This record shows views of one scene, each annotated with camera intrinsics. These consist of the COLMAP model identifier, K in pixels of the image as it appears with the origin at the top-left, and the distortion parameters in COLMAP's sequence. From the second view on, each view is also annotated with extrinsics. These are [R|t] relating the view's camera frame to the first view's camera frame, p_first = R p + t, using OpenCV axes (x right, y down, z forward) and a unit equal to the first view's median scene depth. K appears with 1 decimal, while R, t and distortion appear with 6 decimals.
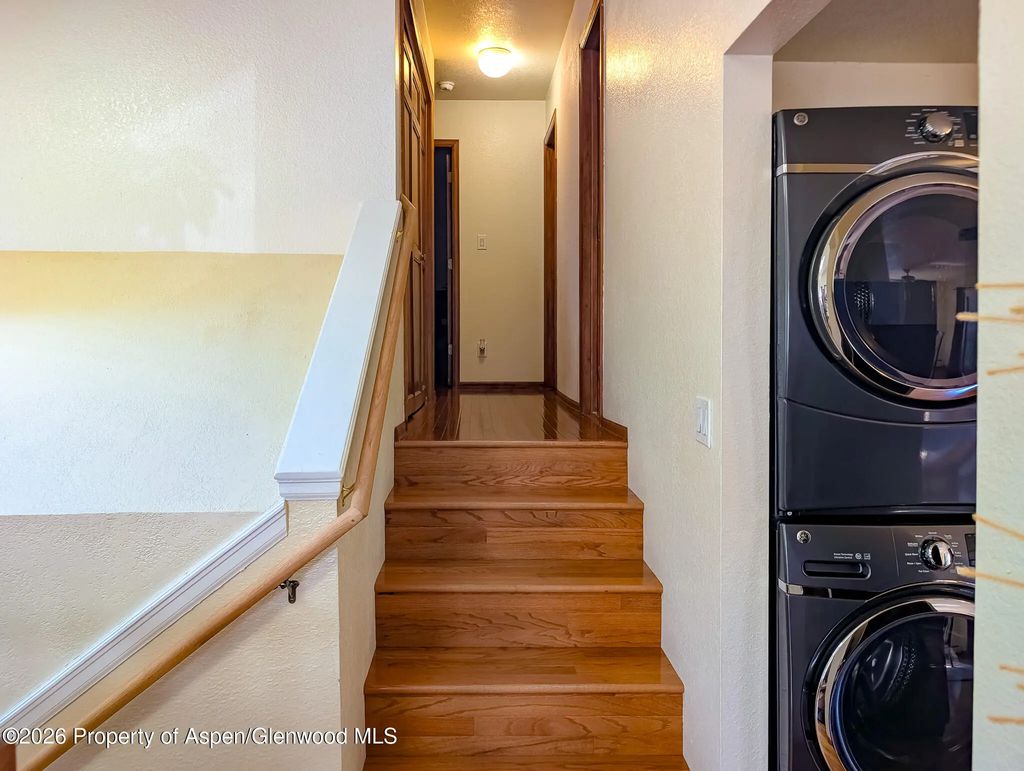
lens RADIAL K [[813.5, 0, 515.2], [0, 813.5, 351.5], [0, 0, 1]] dist [0.005009, 0.005719]
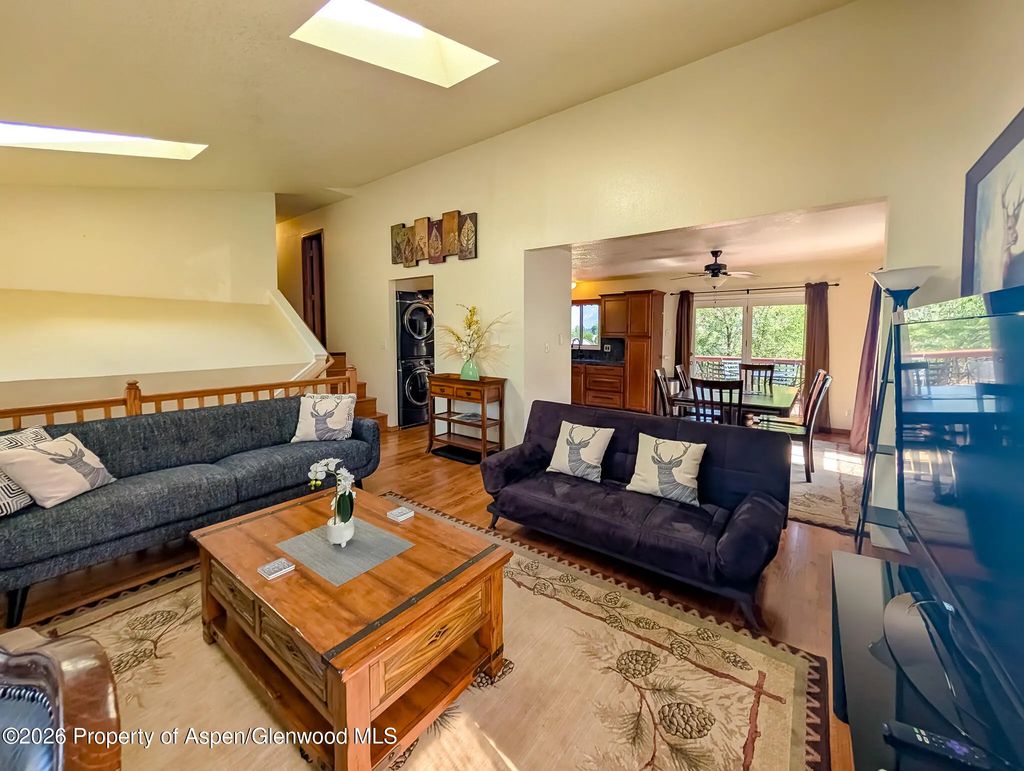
lens RADIAL K [[410.5, 0, 506.5], [0, 410.5, 352.3], [0, 0, 1]] dist [0.000042, 0.000287]
pose [[0.637869, -0.032437, 0.769462, -1.475044], [0.006714, 0.999309, 0.036561, 0.048461], [-0.770116, -0.018155, 0.637646, -1.526141]]
